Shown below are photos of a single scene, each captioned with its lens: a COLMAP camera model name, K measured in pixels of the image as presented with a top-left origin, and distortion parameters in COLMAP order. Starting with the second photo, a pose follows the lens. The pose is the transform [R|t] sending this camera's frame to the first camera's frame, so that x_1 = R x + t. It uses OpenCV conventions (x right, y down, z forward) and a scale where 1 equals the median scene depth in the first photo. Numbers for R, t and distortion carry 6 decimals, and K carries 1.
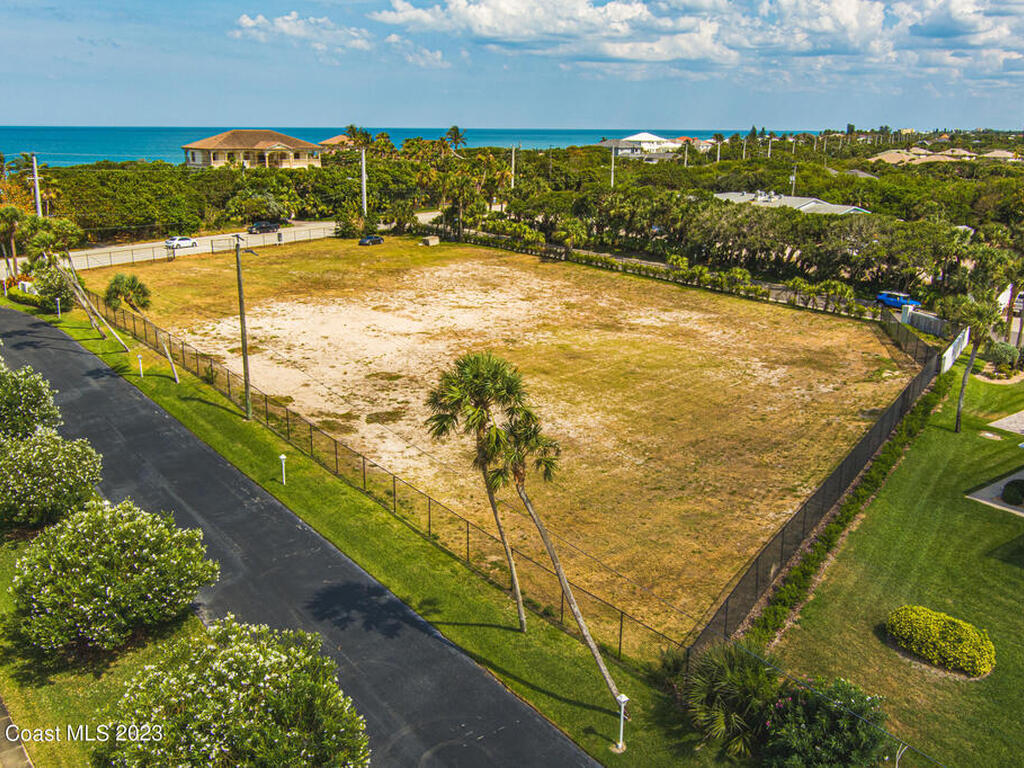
lens RADIAL K [[934.6, 0, 513.5], [0, 934.6, 387.5], [0, 0, 1]] dist [0.007571, 0.000000]
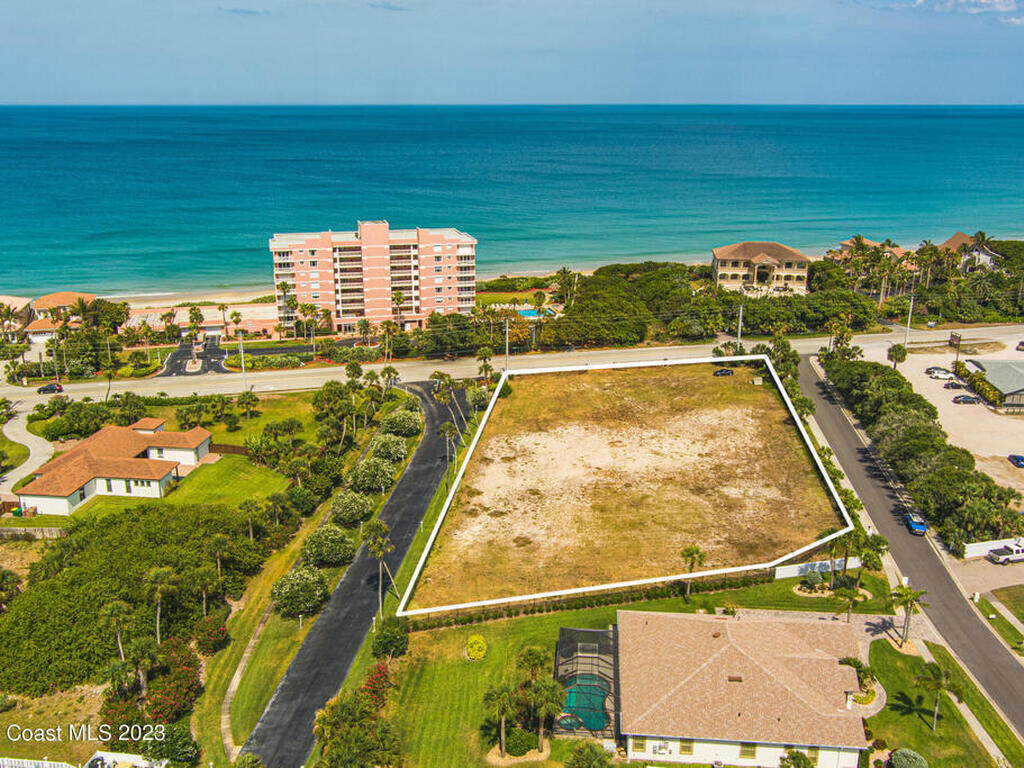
lens RADIAL K [[934.6, 0, 516.7], [0, 934.6, 376.5], [0, 0, 1]] dist [0.007571, 0.000000]
pose [[0.730570, 0.189329, -0.656065, 0.919382], [-0.181578, 0.980065, 0.080632, -0.338005], [0.658253, 0.060220, 0.750385, -0.500137]]
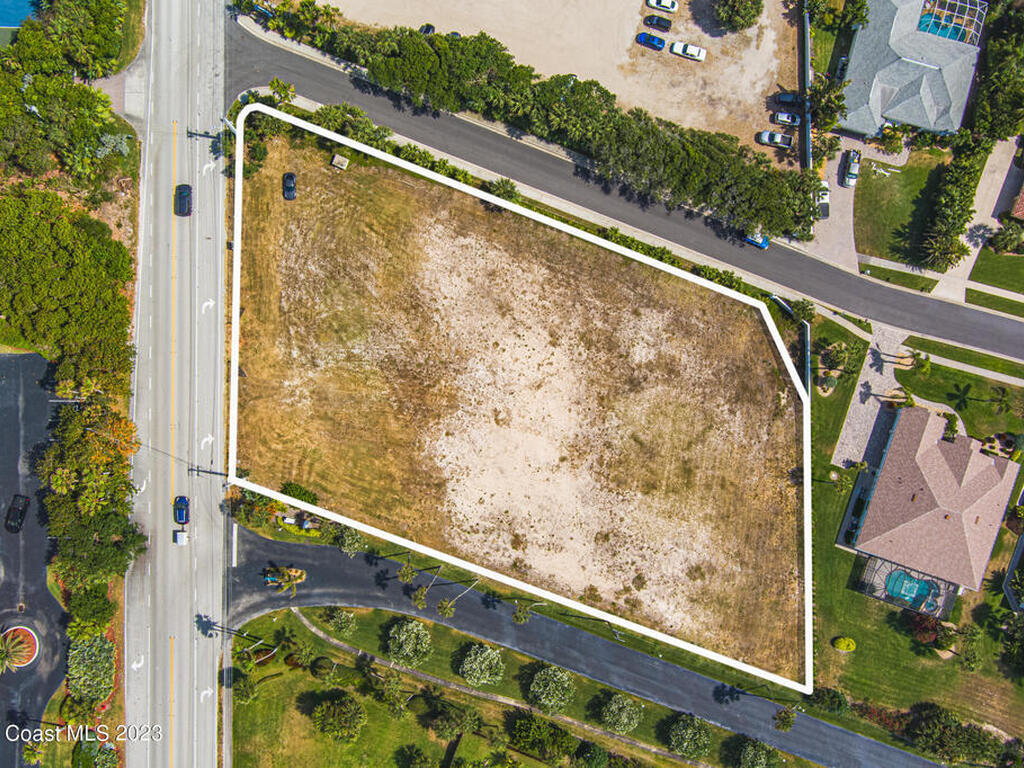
lens RADIAL K [[934.6, 0, 513.4], [0, 934.6, 382.4], [0, 0, 1]] dist [0.007571, 0.000000]
pose [[0.842863, -0.536931, 0.035888, -0.152784], [0.115797, 0.246096, 0.962303, -1.784836], [-0.525522, -0.806934, 0.269600, 0.624874]]
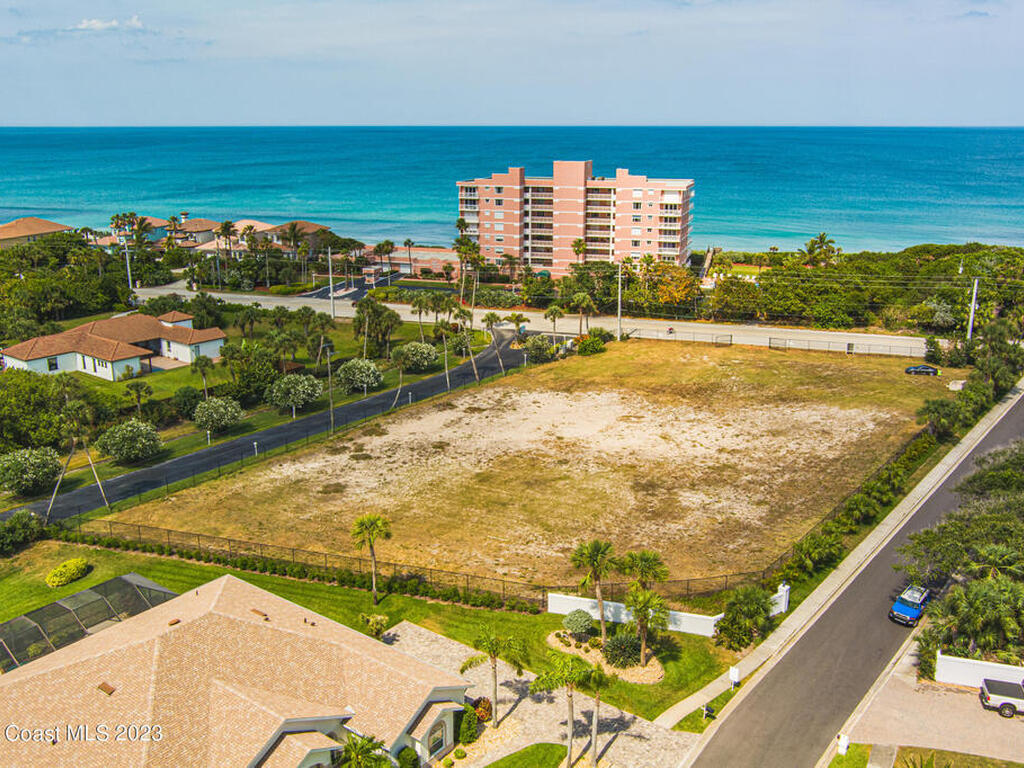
lens RADIAL K [[934.6, 0, 512.1], [0, 934.6, 389.7], [0, 0, 1]] dist [0.007571, 0.000000]
pose [[0.261682, 0.259327, -0.929662, 1.068833], [-0.258288, 0.946911, 0.191435, -0.345688], [0.929952, 0.190026, 0.314770, 0.454498]]
